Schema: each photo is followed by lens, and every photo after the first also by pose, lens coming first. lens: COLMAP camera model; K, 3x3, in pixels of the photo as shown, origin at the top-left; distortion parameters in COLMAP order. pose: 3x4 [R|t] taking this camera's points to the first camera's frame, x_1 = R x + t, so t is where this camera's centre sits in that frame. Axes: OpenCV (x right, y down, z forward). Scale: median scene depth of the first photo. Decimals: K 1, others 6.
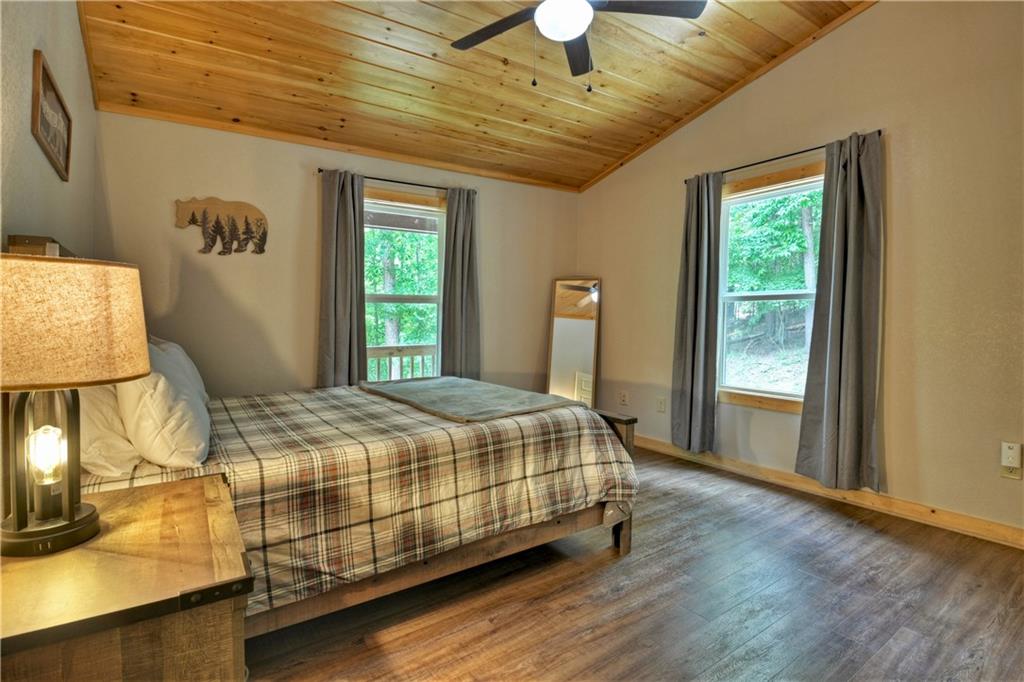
lens RADIAL K [[488.5, 0, 518.7], [0, 488.5, 320.2], [0, 0, 1]] dist [-0.000647, -0.000158]
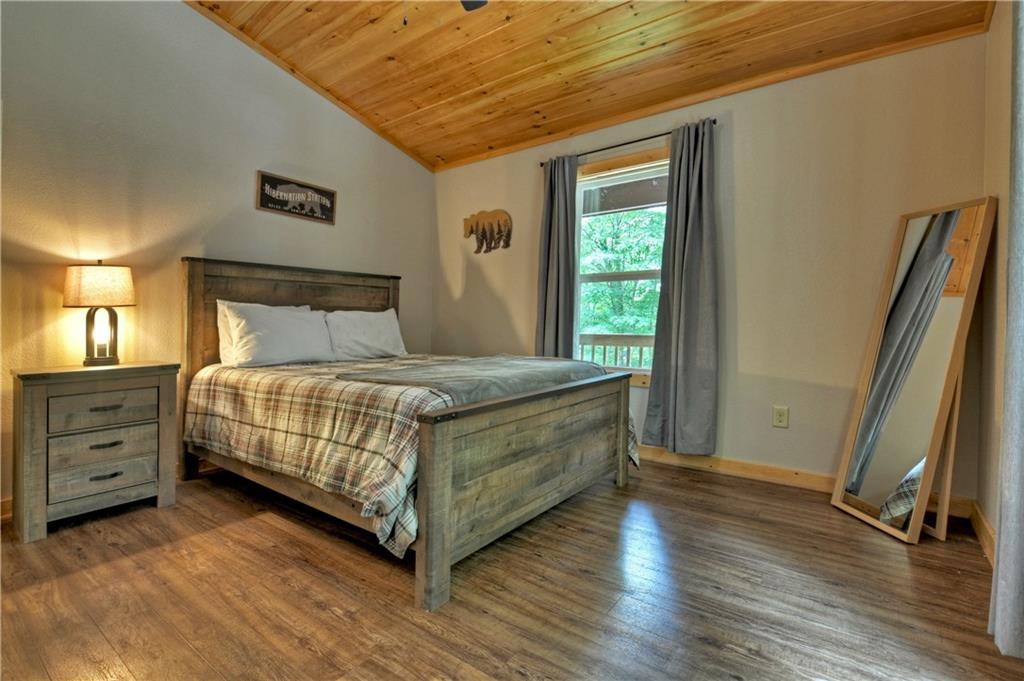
lens RADIAL K [[488.5, 0, 518.7], [0, 488.5, 319.7], [0, 0, 1]] dist [-0.000647, -0.000158]
pose [[0.319870, 0.001499, -0.947460, 0.961081], [-0.011363, 0.999933, -0.002254, 0.069751], [0.947393, 0.011487, 0.319865, 0.940097]]
